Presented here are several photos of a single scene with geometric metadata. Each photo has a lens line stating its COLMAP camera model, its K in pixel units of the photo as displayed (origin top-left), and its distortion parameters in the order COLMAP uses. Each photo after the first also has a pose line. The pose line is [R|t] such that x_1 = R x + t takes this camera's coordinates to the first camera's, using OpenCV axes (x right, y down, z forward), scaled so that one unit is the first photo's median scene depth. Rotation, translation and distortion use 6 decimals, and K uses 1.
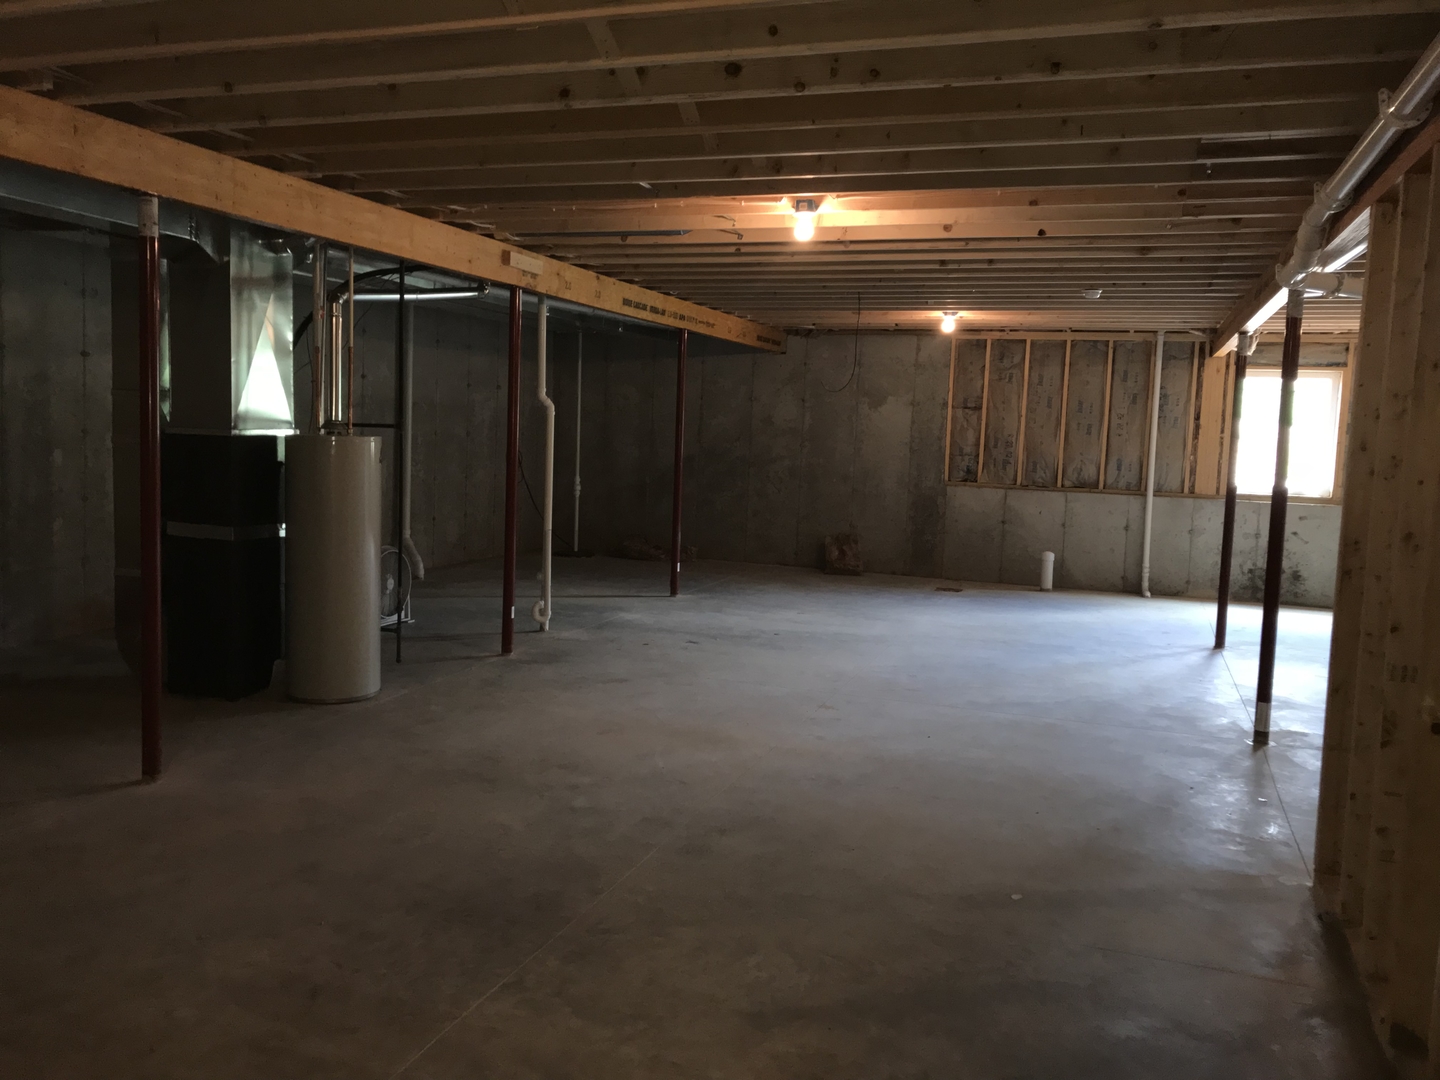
lens RADIAL K [[1177.6, 0, 720.0], [0, 1177.6, 540.0], [0, 0, 1]] dist [0.004549, 0.005211]
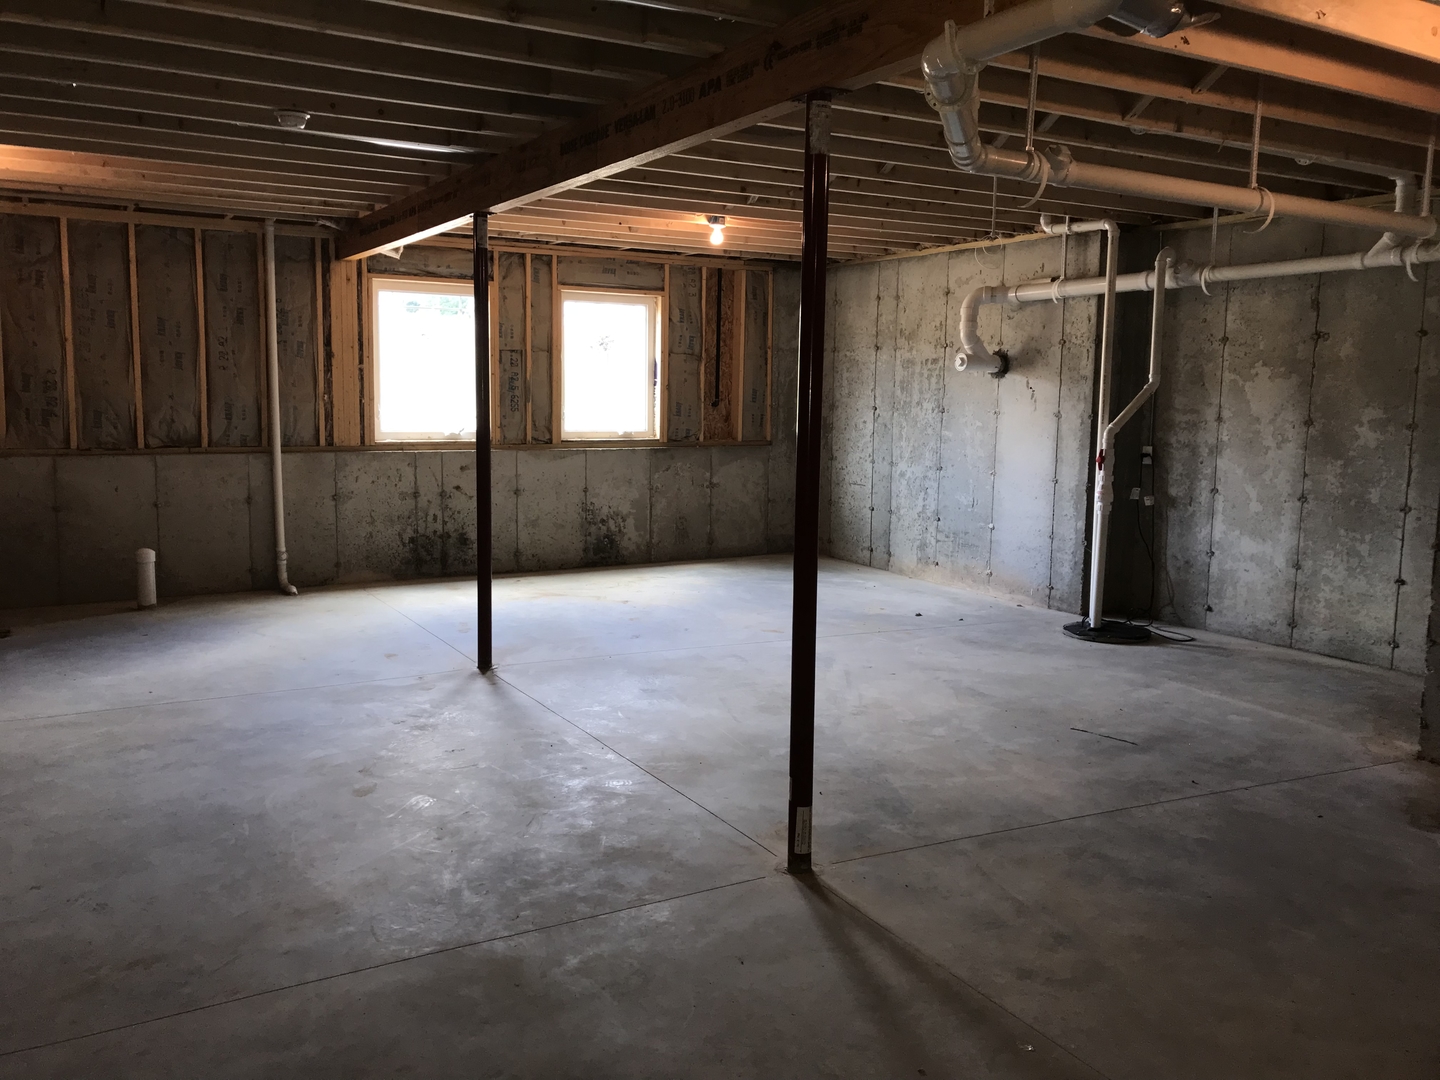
lens RADIAL K [[1177.6, 0, 720.0], [0, 1177.6, 540.0], [0, 0, 1]] dist [0.004549, 0.005211]
pose [[0.665274, -0.123486, 0.736317, 0.009021], [0.079465, 0.992336, 0.094625, -0.031171], [-0.742359, -0.004440, 0.669988, 0.317540]]
